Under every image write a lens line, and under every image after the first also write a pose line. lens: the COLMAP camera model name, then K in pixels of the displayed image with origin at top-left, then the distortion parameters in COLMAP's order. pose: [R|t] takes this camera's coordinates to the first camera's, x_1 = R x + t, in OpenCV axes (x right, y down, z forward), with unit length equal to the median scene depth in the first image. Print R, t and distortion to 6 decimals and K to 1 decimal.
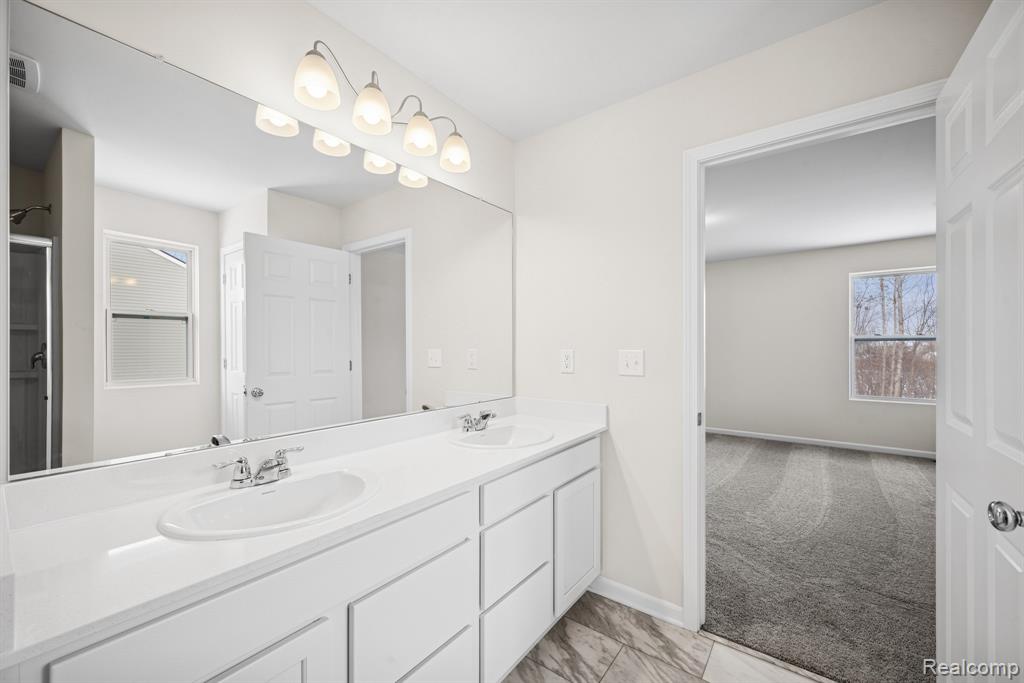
lens RADIAL K [[401.3, 0, 513.1], [0, 401.3, 343.4], [0, 0, 1]] dist [-0.001360, -0.000004]
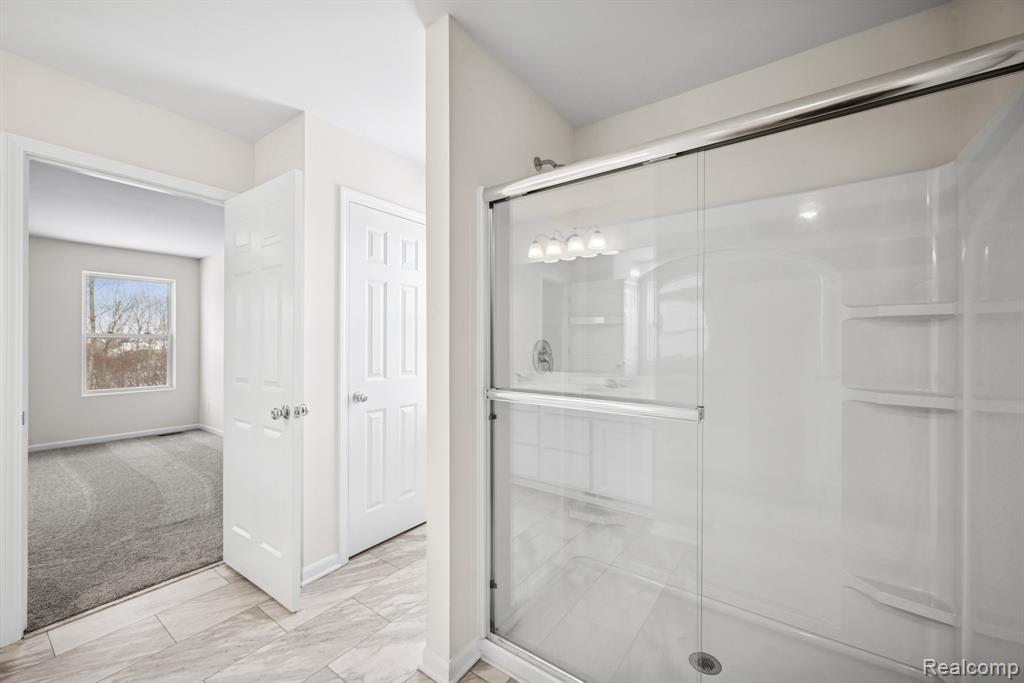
lens RADIAL K [[401.3, 0, 513.1], [0, 401.3, 343.4], [0, 0, 1]] dist [-0.001360, -0.000004]
pose [[-0.025725, -0.001920, 0.999667, -0.406711], [-0.005617, 0.999983, 0.001776, 0.000472], [-0.999653, -0.005570, -0.025735, -0.117264]]
